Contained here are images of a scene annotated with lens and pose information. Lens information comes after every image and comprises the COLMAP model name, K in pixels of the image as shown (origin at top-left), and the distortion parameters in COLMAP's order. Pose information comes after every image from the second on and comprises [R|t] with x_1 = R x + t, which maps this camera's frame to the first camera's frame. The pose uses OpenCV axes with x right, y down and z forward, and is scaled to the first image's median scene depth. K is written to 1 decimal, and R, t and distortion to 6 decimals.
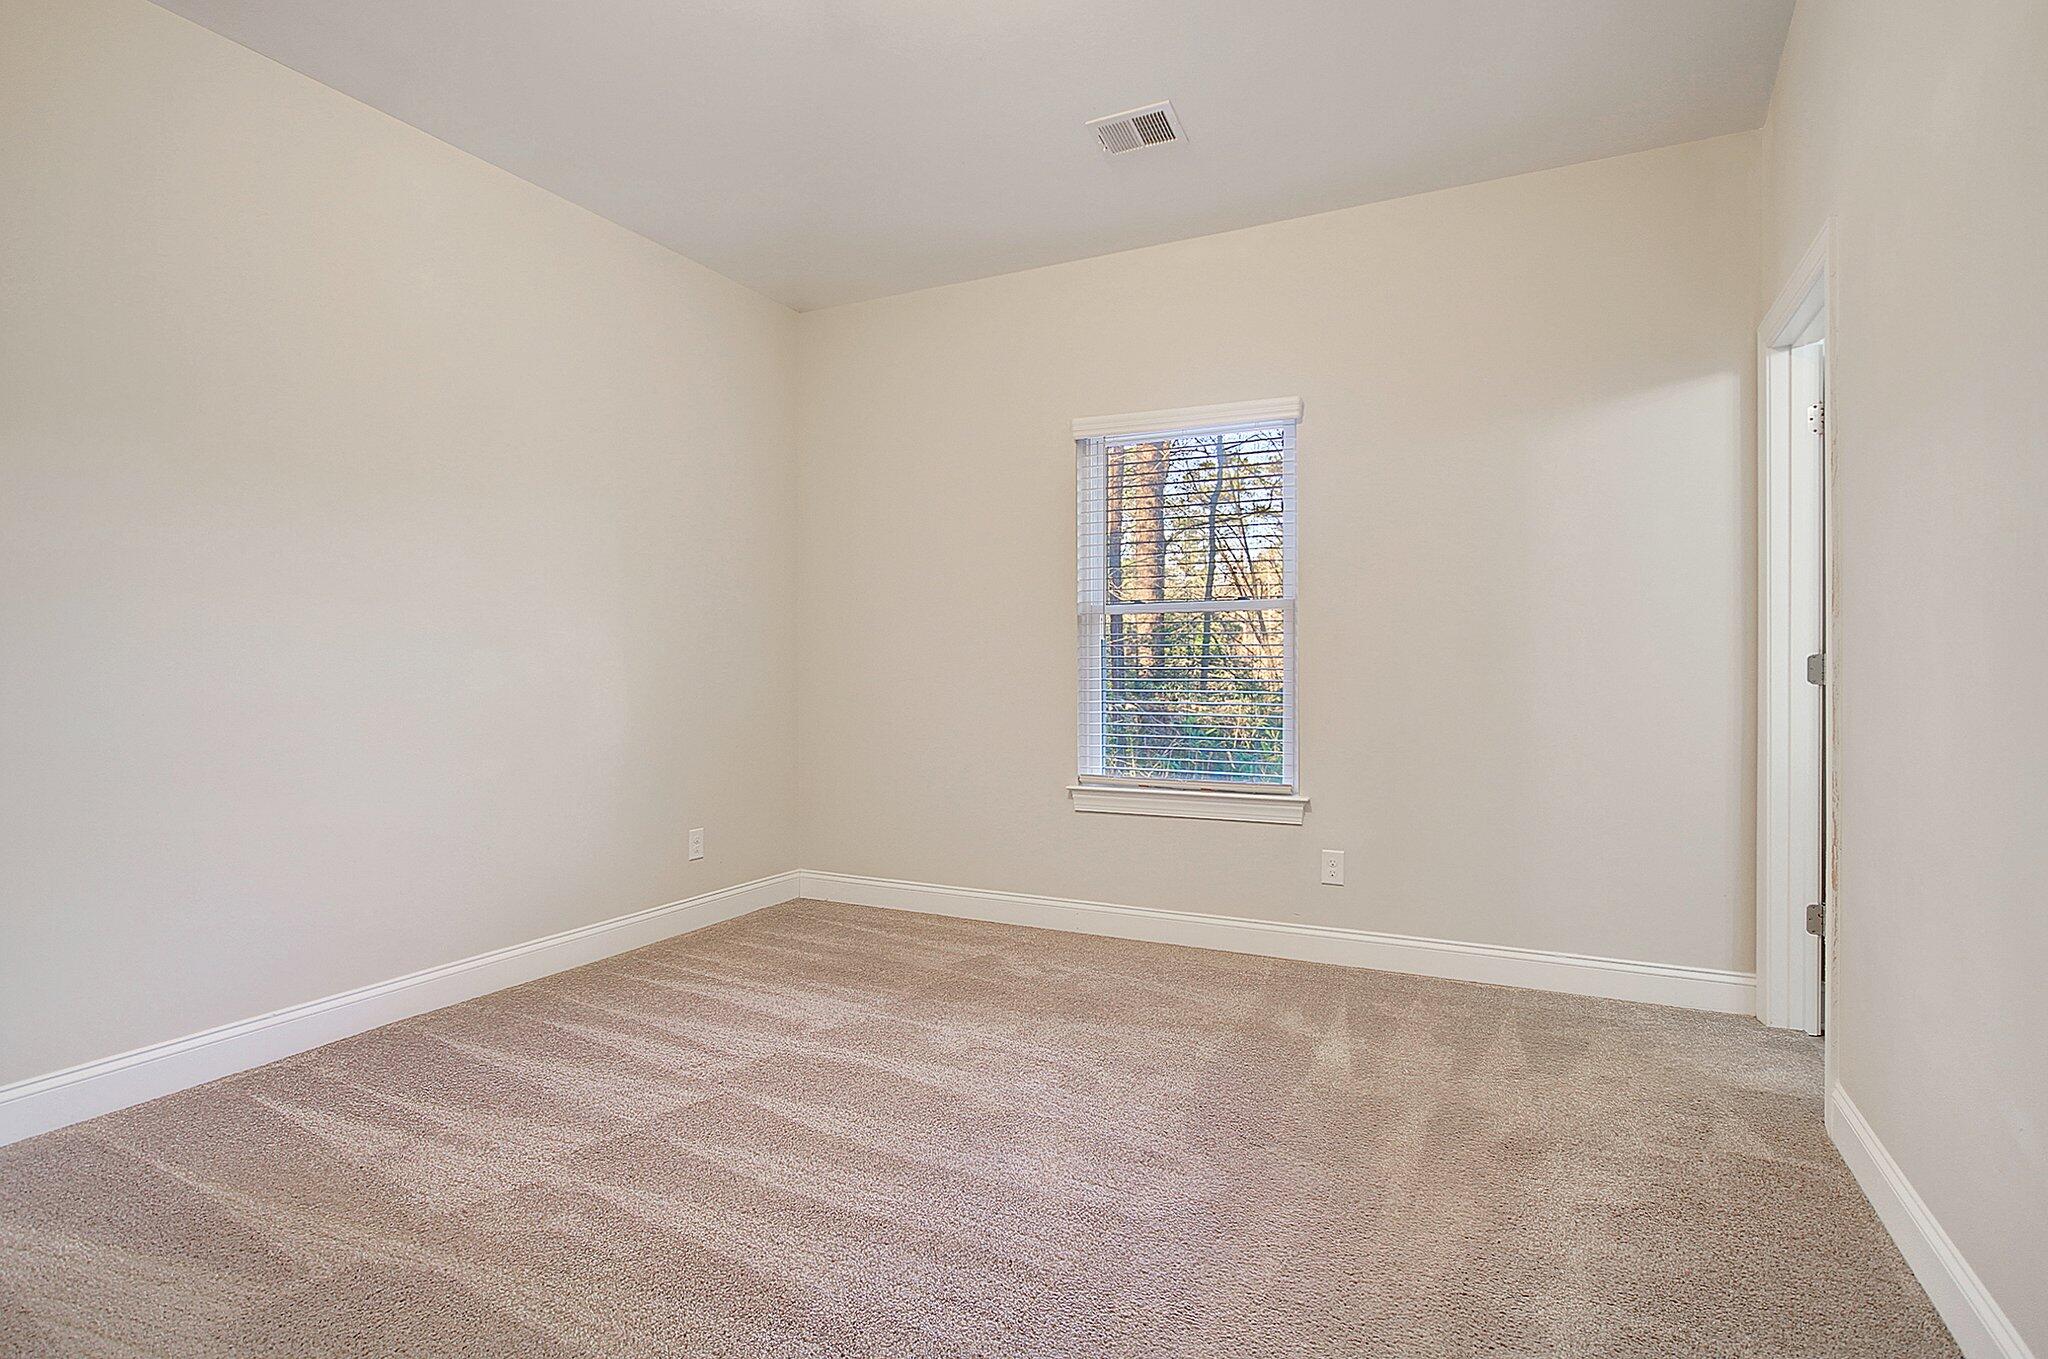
lens RADIAL K [[1040.3, 0, 1033.0], [0, 1040.3, 665.0], [0, 0, 1]] dist [0.000396, 0.000578]
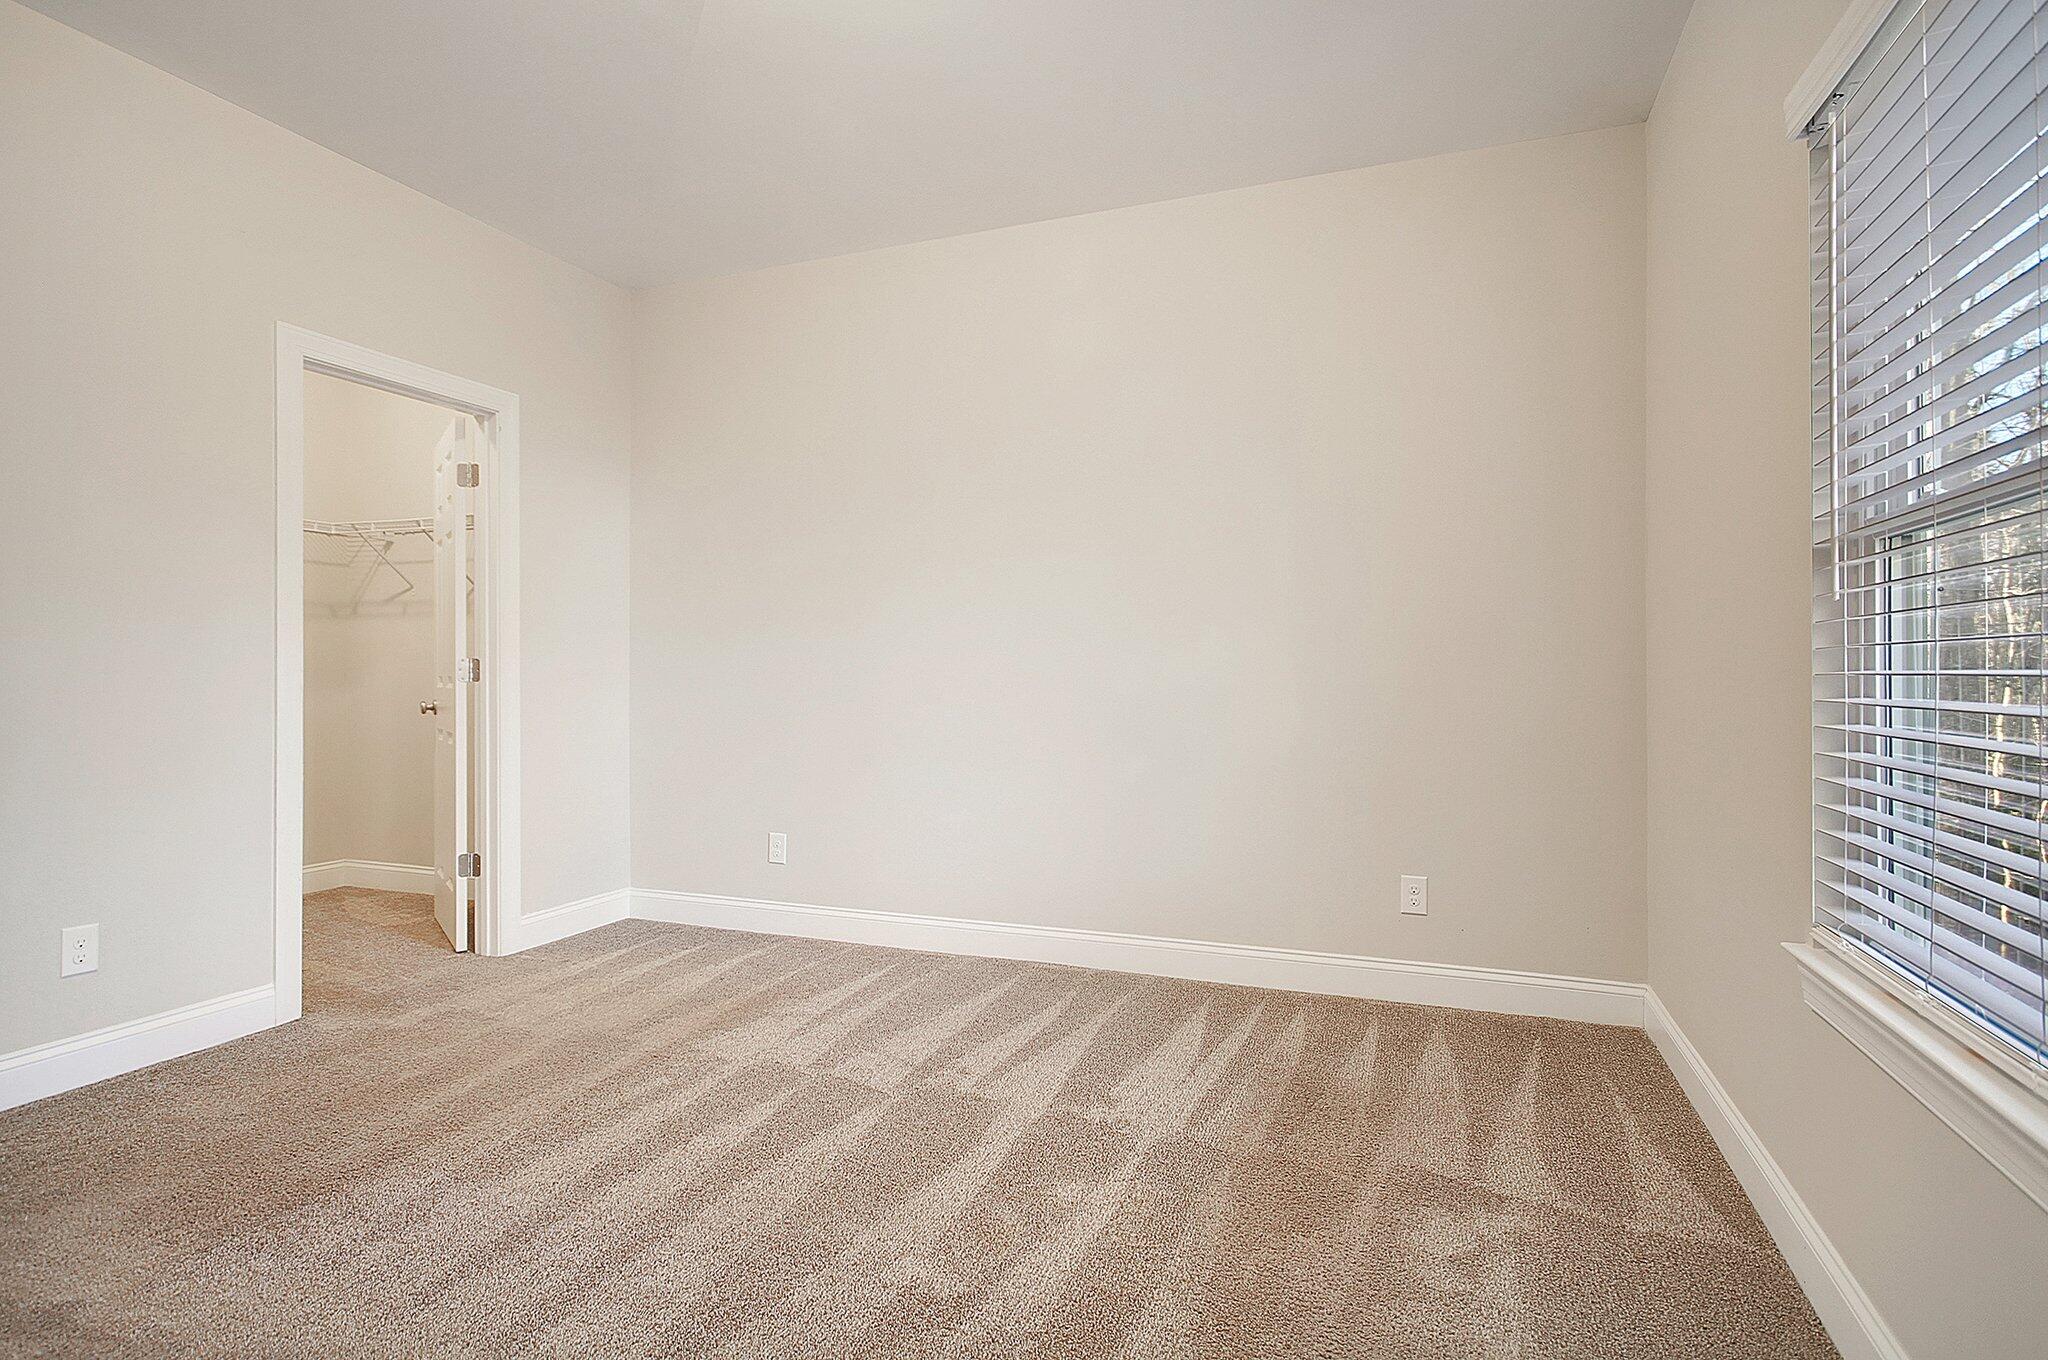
lens RADIAL K [[1040.3, 0, 1007.1], [0, 1040.3, 679.1], [0, 0, 1]] dist [0.000396, 0.000578]
pose [[0.076682, 0.008890, -0.997016, 0.547550], [0.000281, 0.999960, 0.008937, 0.003130], [0.997056, -0.000965, 0.076676, 0.804877]]
